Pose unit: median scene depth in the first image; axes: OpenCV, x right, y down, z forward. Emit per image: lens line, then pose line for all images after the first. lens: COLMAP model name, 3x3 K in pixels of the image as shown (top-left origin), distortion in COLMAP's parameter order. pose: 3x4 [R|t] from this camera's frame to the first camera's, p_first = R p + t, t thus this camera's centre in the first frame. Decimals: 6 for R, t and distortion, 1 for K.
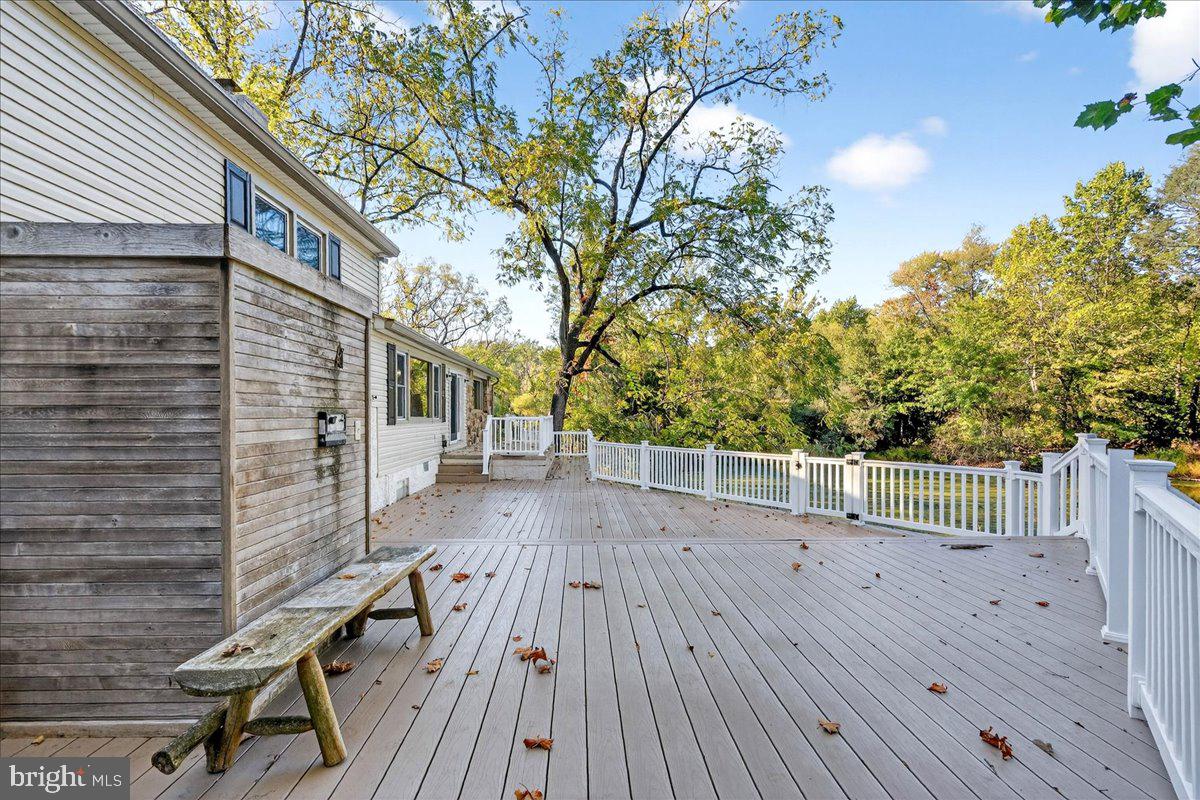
lens RADIAL K [[563.6, 0, 596.8], [0, 563.6, 409.3], [0, 0, 1]] dist [0.004146, 0.002402]
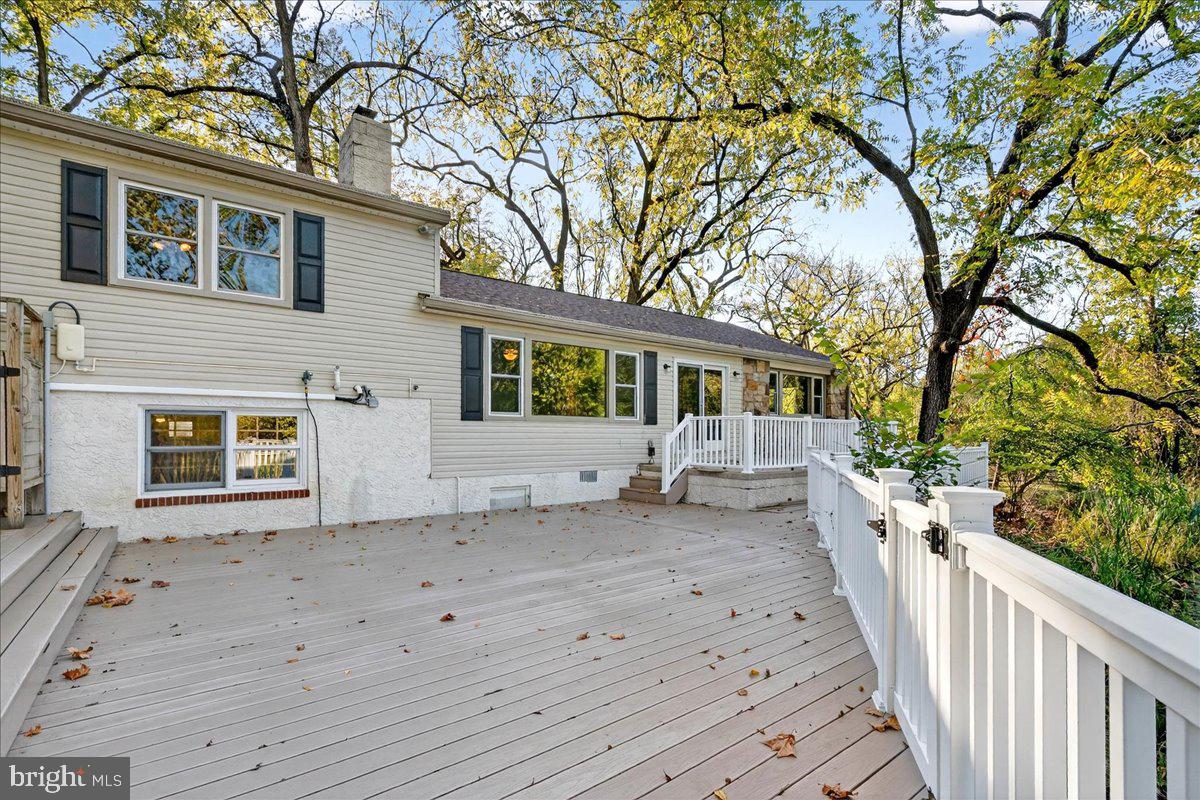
lens RADIAL K [[563.6, 0, 603.9], [0, 563.6, 429.8], [0, 0, 1]] dist [0.004146, 0.002402]
pose [[0.597057, -0.010223, -0.802133, 0.118440], [0.000955, 0.999927, -0.012032, 0.014457], [0.802198, 0.006418, 0.597024, 0.174901]]
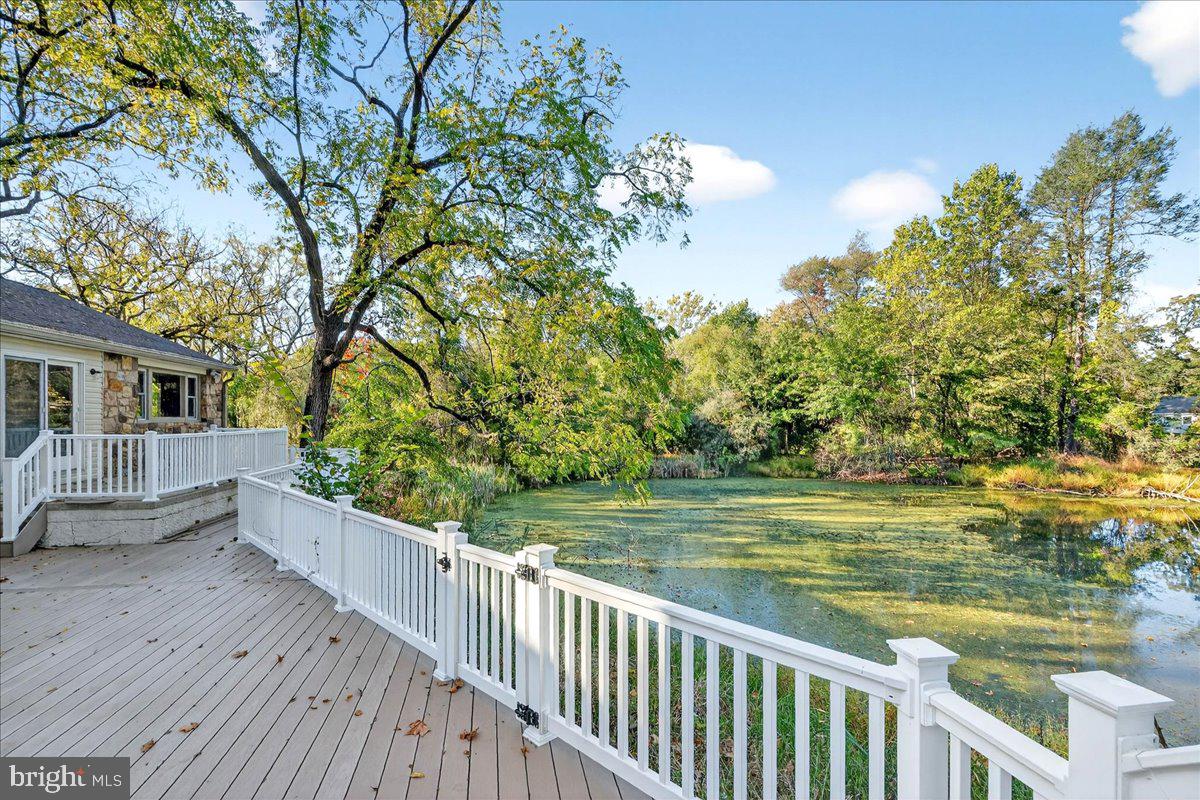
lens RADIAL K [[563.6, 0, 597.1], [0, 563.6, 411.5], [0, 0, 1]] dist [0.004146, 0.002402]
pose [[0.988480, 0.003816, 0.151306, 0.095208], [-0.003078, 0.999982, -0.005117, -0.002595], [-0.151323, 0.004593, 0.988474, 0.133199]]
